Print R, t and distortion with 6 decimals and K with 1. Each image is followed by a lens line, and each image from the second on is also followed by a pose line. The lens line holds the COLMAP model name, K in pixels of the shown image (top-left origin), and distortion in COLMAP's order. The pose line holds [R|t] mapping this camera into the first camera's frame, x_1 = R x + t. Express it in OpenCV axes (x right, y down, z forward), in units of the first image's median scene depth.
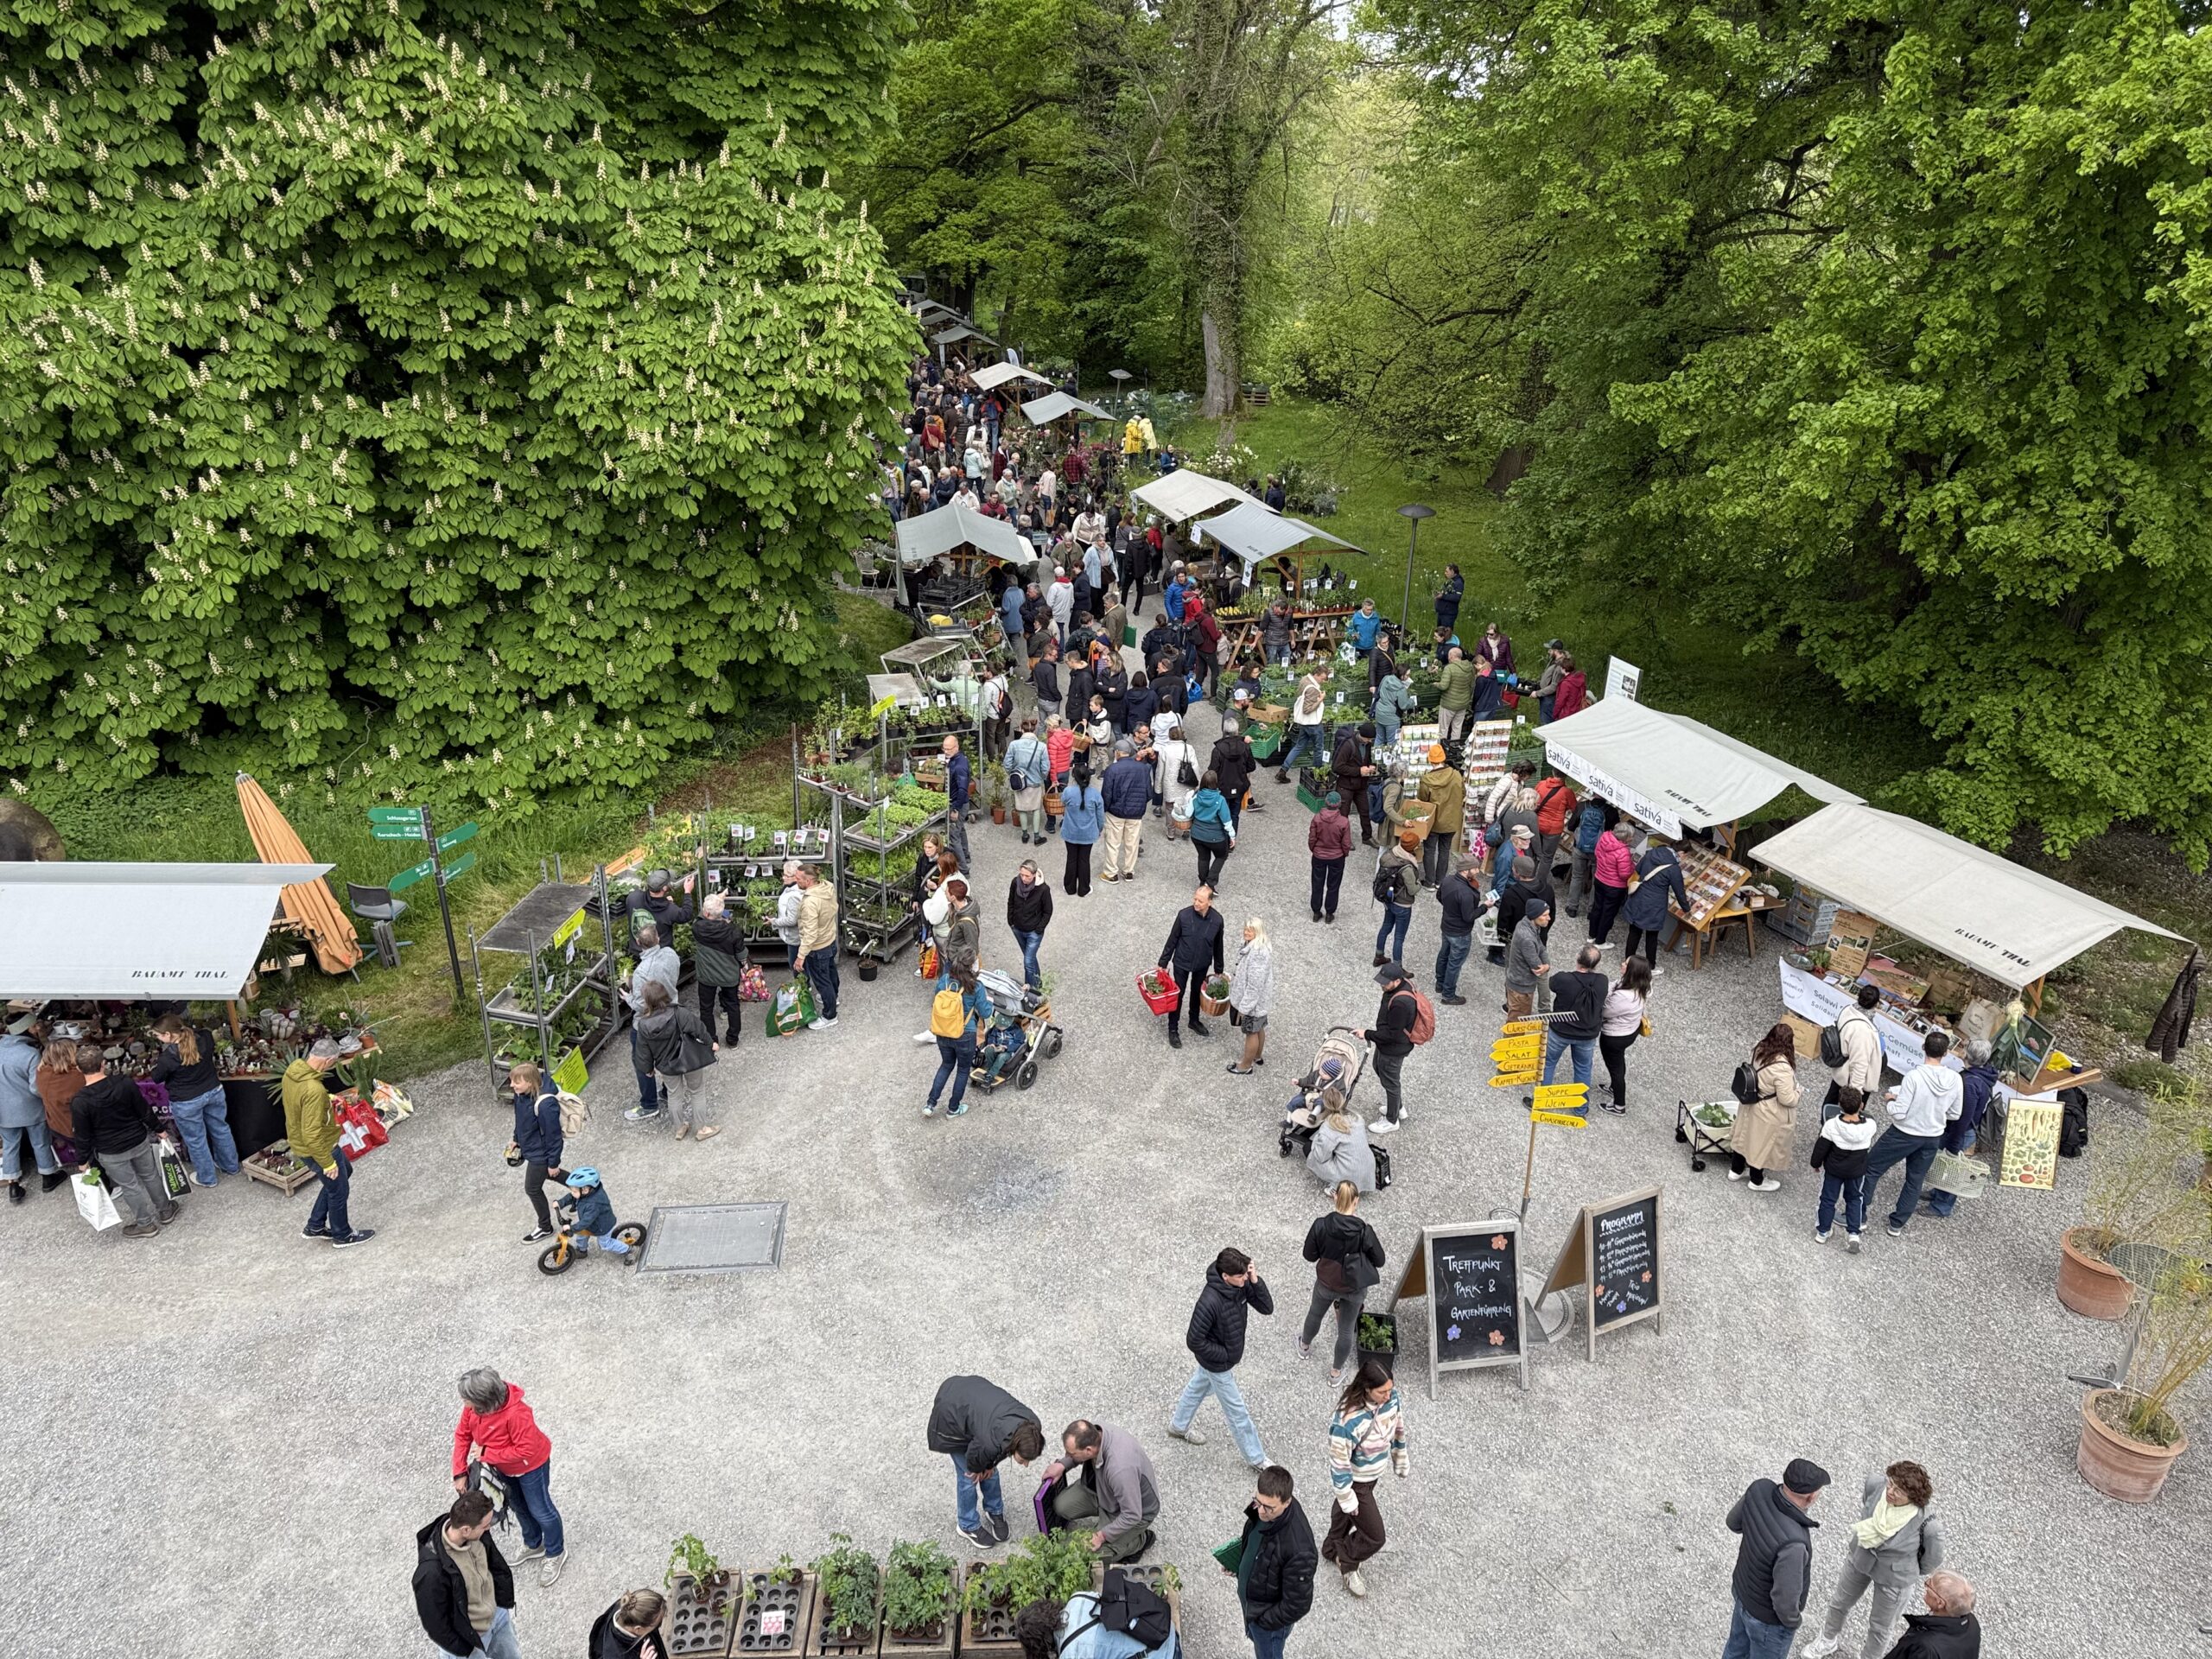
lens RADIAL K [[1554.7, 0, 1122.2], [0, 1554.7, 849.4], [0, 0, 1]] dist [0.025391, -0.008623]
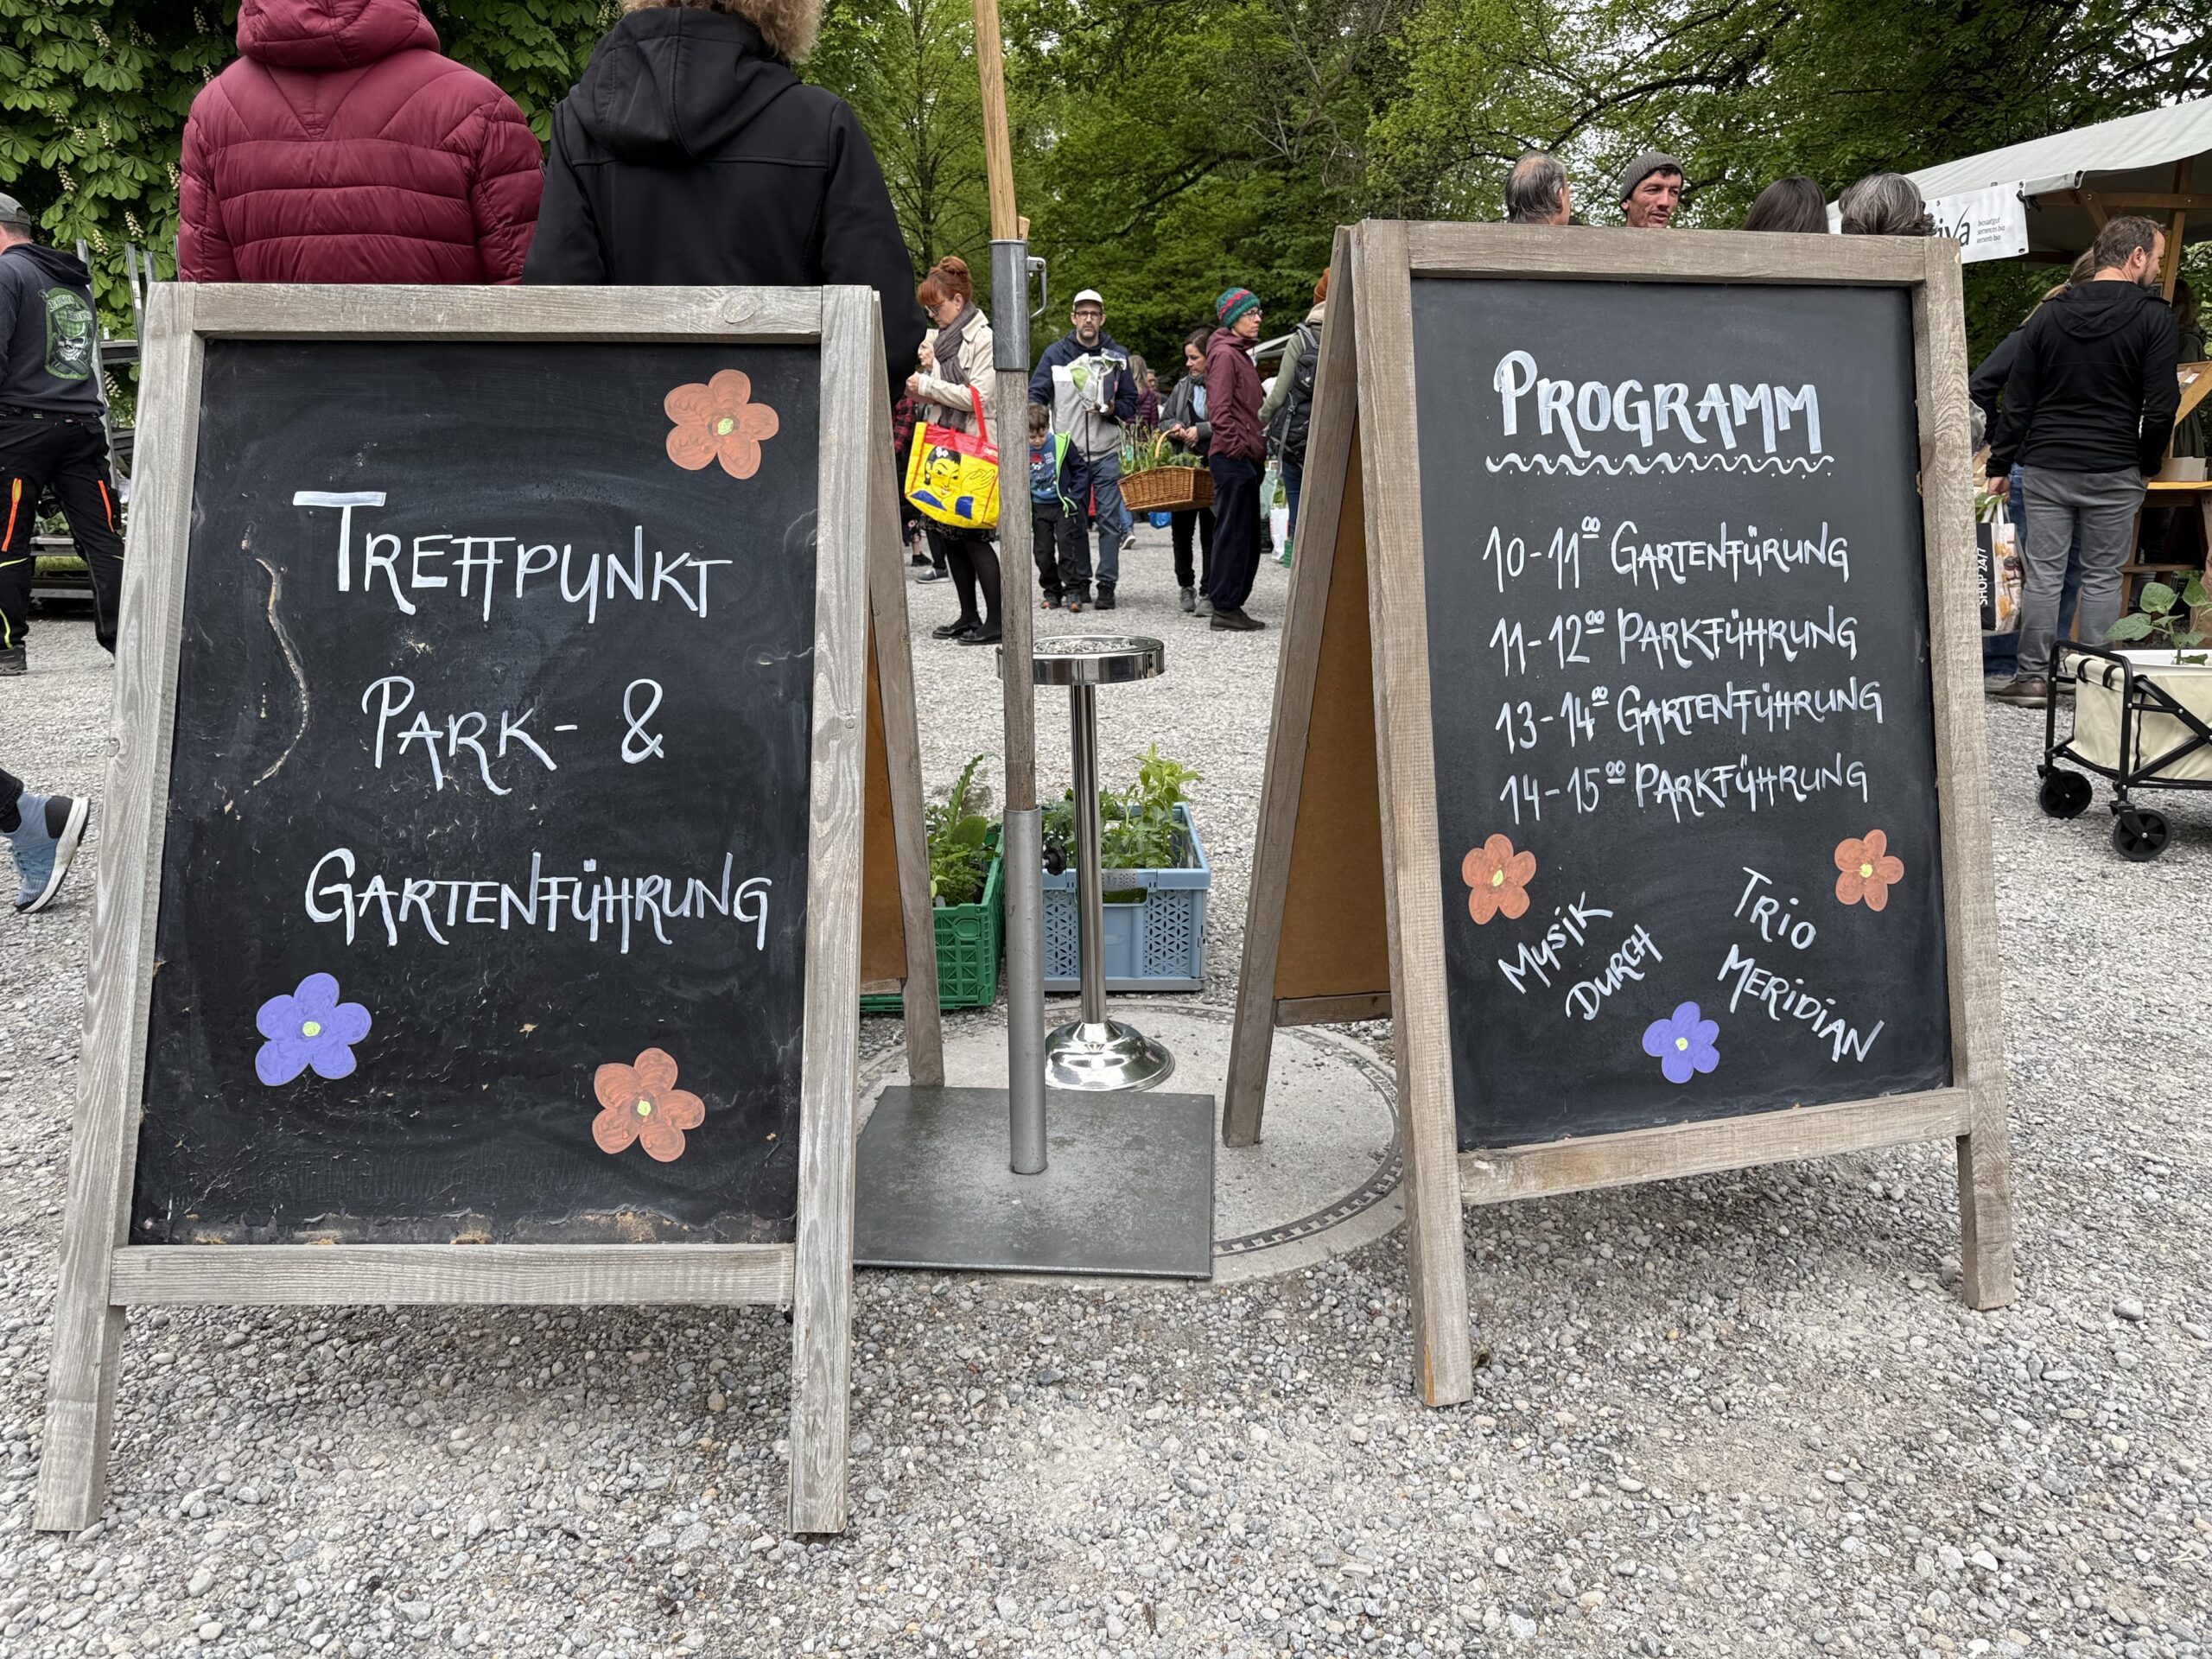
lens RADIAL K [[1554.7, 0, 1109.1], [0, 1554.7, 822.1], [0, 0, 1]] dist [0.025391, -0.008623]
pose [[0.983359, 0.016194, -0.180952, 0.303327], [-0.047656, 0.984135, -0.170904, 0.310423], [0.175313, 0.176683, 0.968529, 0.875213]]
